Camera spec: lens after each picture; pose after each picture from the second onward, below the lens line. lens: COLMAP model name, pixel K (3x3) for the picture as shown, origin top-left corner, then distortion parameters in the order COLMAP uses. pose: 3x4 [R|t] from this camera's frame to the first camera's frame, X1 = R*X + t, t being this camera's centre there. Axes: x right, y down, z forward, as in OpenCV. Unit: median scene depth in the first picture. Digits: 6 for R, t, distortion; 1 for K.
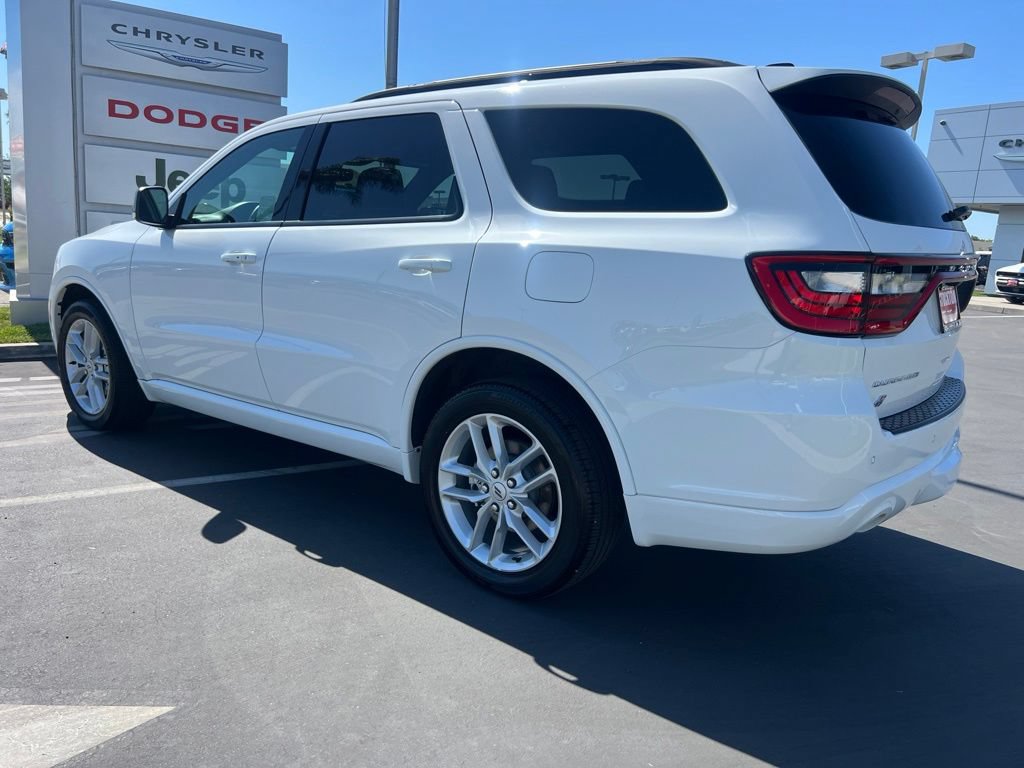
lens RADIAL K [[773.5, 0, 507.1], [0, 773.5, 386.9], [0, 0, 1]] dist [0.051947, -0.063719]
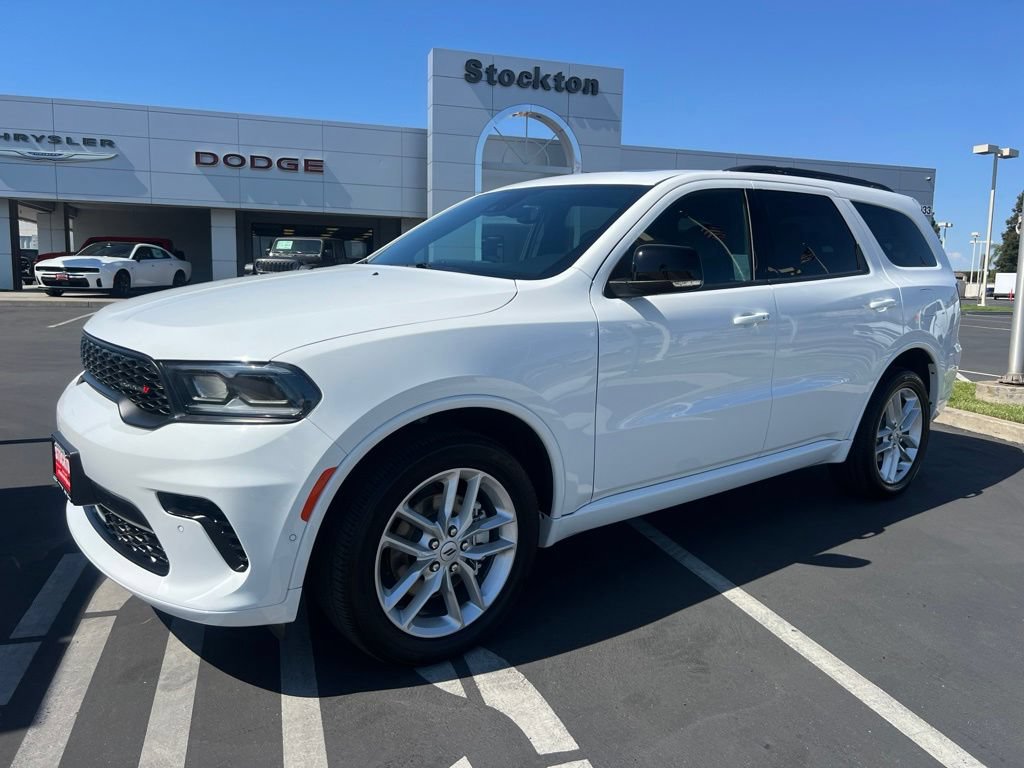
lens RADIAL K [[773.5, 0, 518.8], [0, 773.5, 381.8], [0, 0, 1]] dist [0.051947, -0.063719]
pose [[0.206499, -0.190250, 0.959772, -1.311933], [0.174530, 0.972345, 0.155191, -0.280664], [-0.962755, 0.135462, 0.233993, 1.020611]]
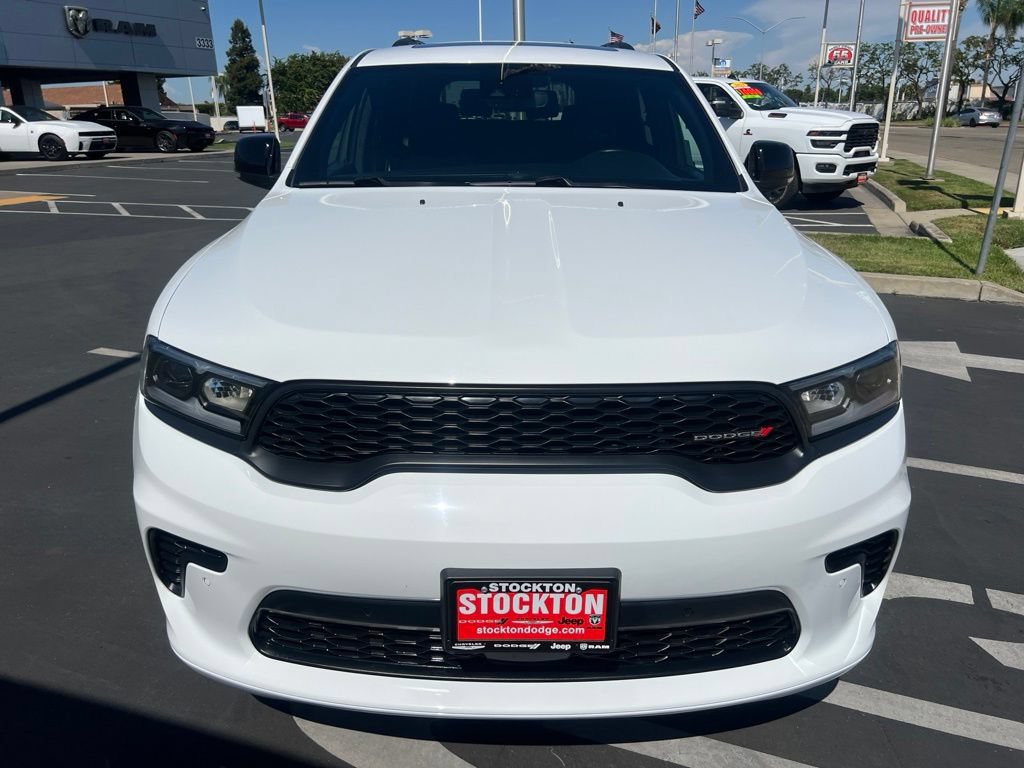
lens RADIAL K [[773.5, 0, 515.7], [0, 773.5, 387.0], [0, 0, 1]] dist [0.051947, -0.063719]
pose [[-0.642214, -0.305207, 0.703143, -0.968065], [0.116956, 0.867555, 0.483394, -0.477093], [-0.757550, 0.392679, -0.521460, 1.792131]]
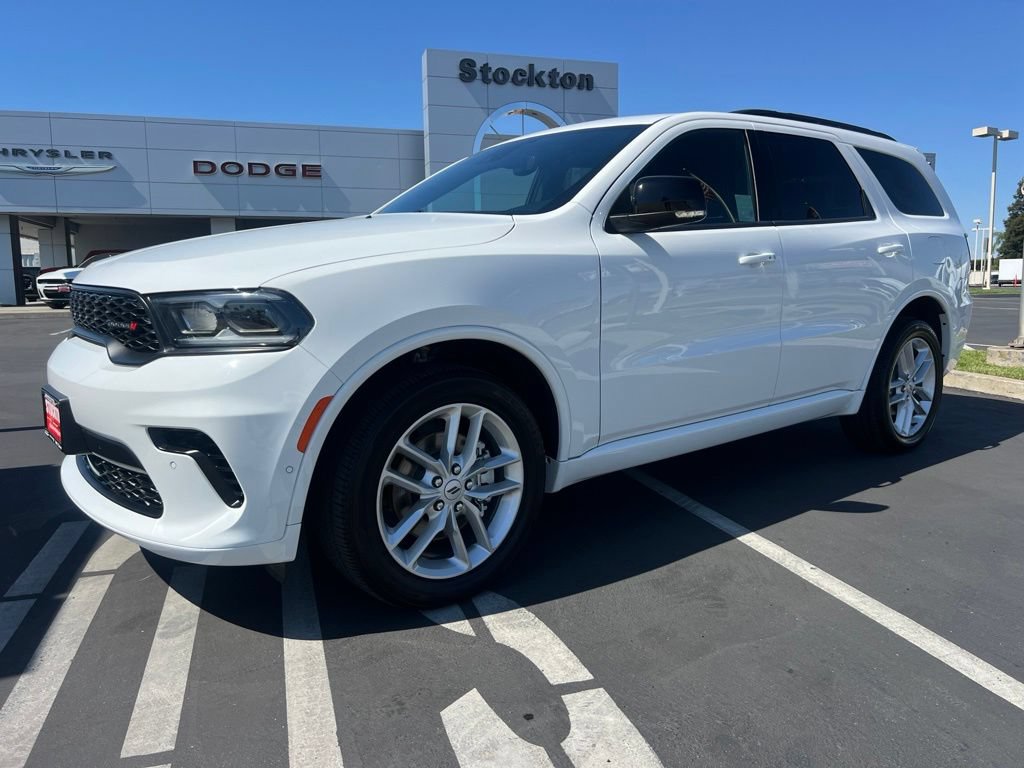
lens RADIAL K [[773.5, 0, 517.9], [0, 773.5, 382.3], [0, 0, 1]] dist [0.051947, -0.063719]
pose [[0.207633, -0.190545, 0.959469, -1.301309], [0.208363, 0.966951, 0.146940, -0.212311], [-0.955758, 0.169408, 0.240474, 1.032999]]
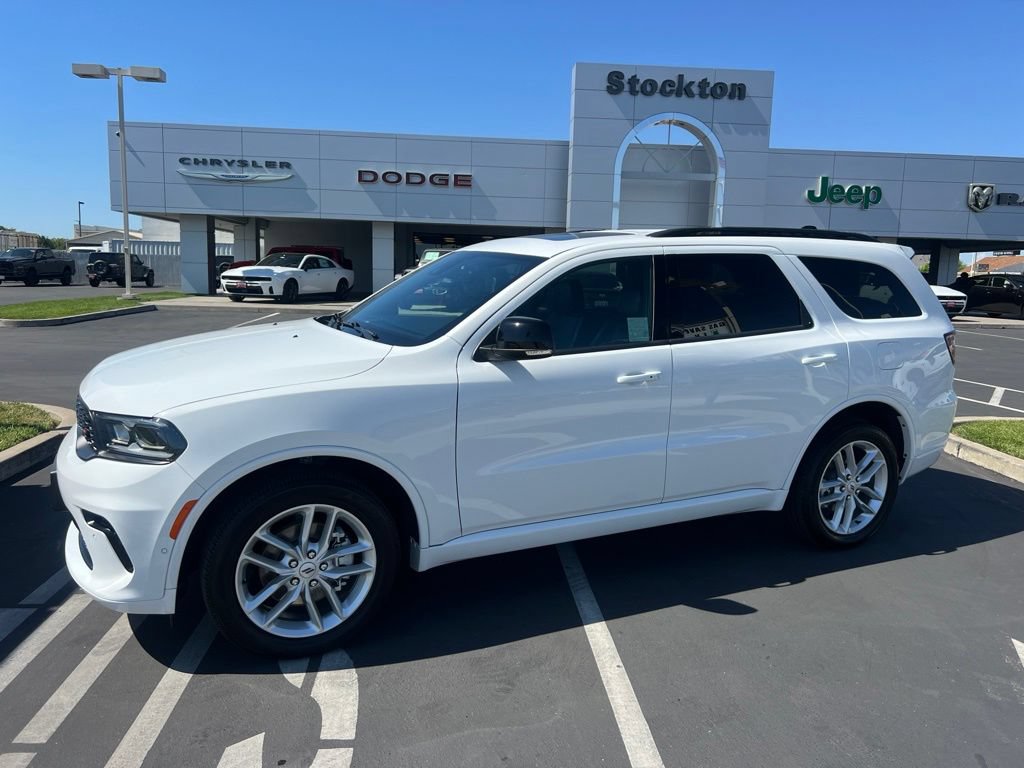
lens RADIAL K [[773.5, 0, 511.9], [0, 773.5, 380.9], [0, 0, 1]] dist [0.051947, -0.063719]
pose [[0.426125, -0.178896, 0.886800, -1.319130], [0.170533, 0.978564, 0.115464, -0.302712], [-0.888446, 0.102026, 0.447498, 0.649681]]
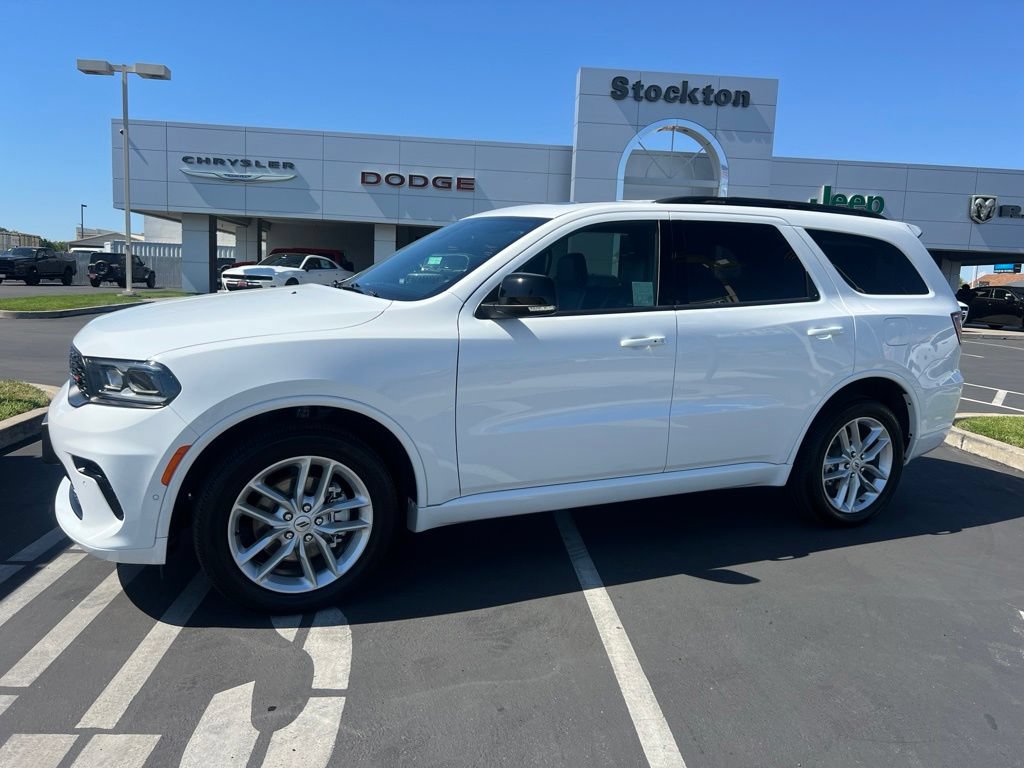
lens RADIAL K [[773.5, 0, 512.6], [0, 773.5, 384.5], [0, 0, 1]] dist [0.051947, -0.063719]
pose [[0.427448, -0.163756, 0.889085, -1.315906], [0.155295, 0.982139, 0.106234, -0.238276], [-0.890602, 0.092661, 0.445244, 0.665622]]
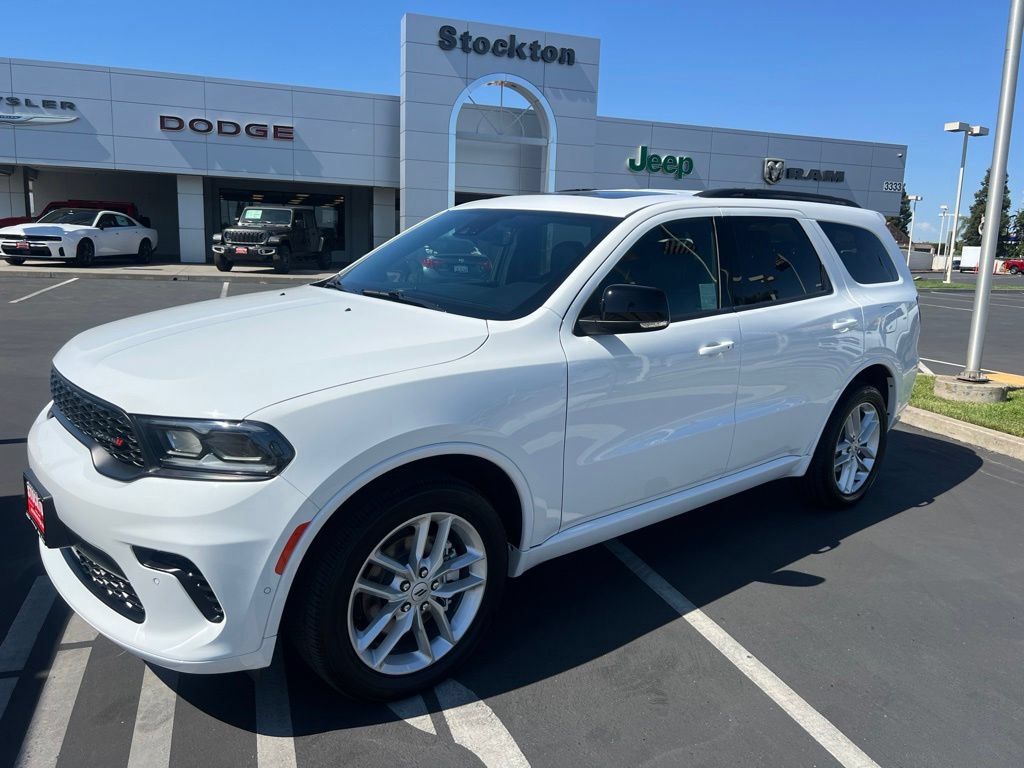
lens RADIAL K [[773.5, 0, 520.0], [0, 773.5, 384.0], [0, 0, 1]] dist [0.051947, -0.063719]
pose [[0.173520, -0.234401, 0.956528, -1.312583], [0.159678, 0.965107, 0.207537, -0.356674], [-0.971799, 0.116725, 0.204895, 1.004405]]
